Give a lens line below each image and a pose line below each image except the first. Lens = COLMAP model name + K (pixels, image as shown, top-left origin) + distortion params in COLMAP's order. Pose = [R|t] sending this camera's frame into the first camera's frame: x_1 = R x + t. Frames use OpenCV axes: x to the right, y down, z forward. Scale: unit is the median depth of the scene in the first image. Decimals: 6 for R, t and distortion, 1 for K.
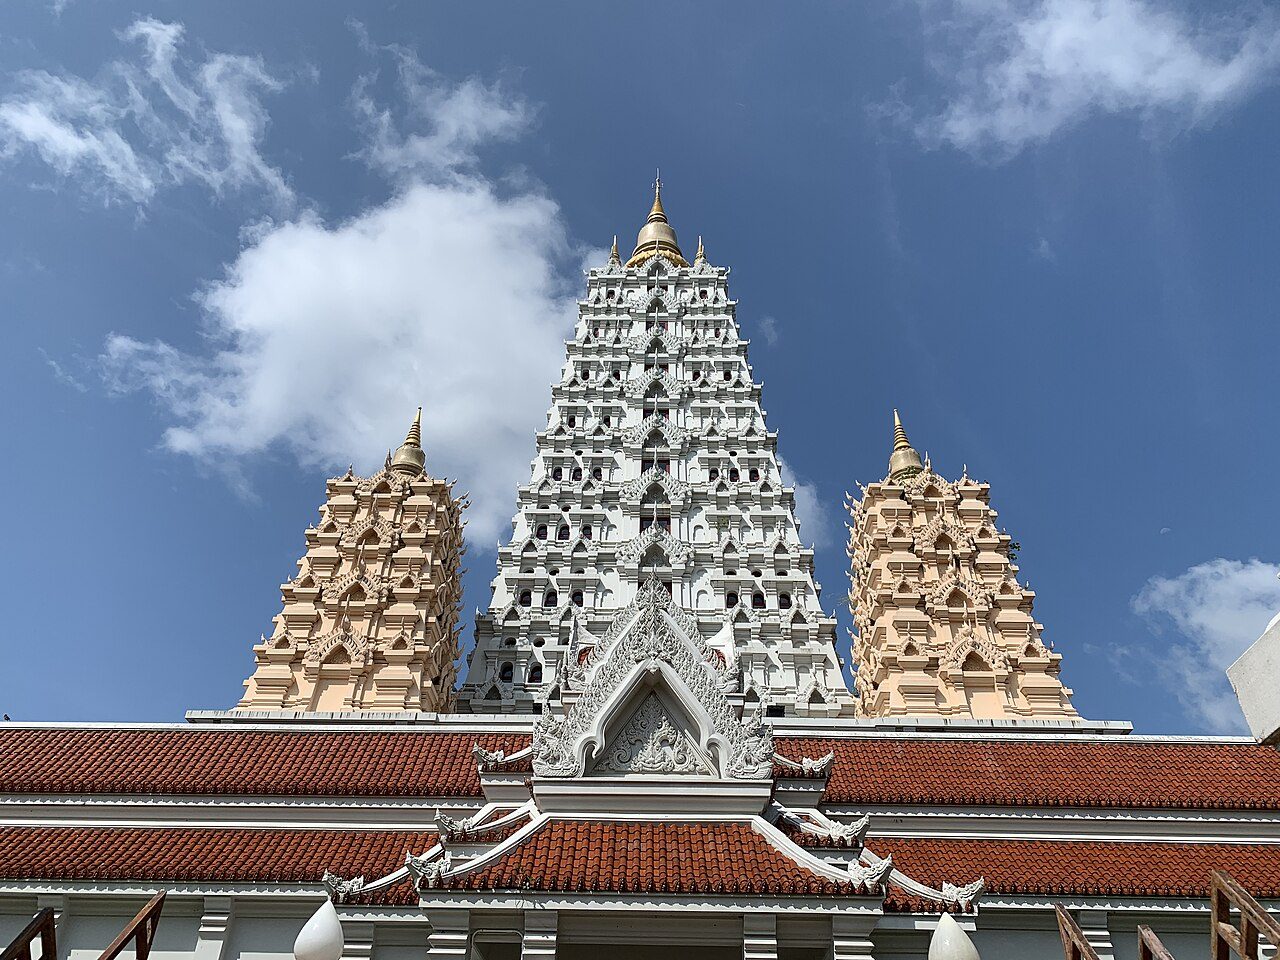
lens RADIAL K [[974.9, 0, 640.0], [0, 974.9, 480.0], [0, 0, 1]] dist [0.085618, -0.001269]
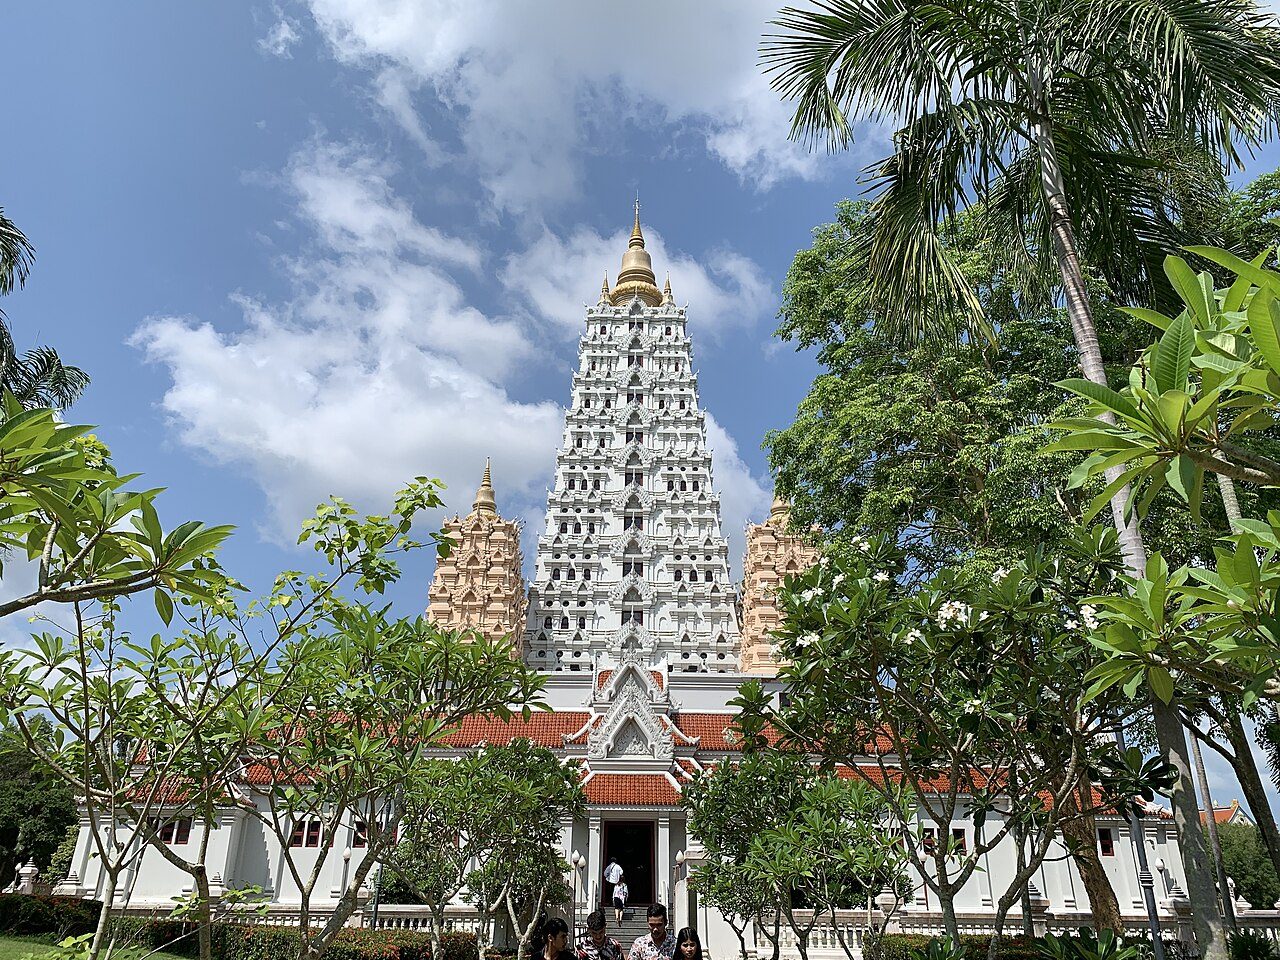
lens RADIAL K [[974.9, 0, 640.0], [0, 974.9, 480.0], [0, 0, 1]] dist [0.085618, -0.001269]
pose [[0.999758, 0.003184, 0.021762, -0.008884], [-0.008540, 0.968024, 0.250712, -0.427345], [-0.020268, -0.250837, 0.967817, -0.555313]]
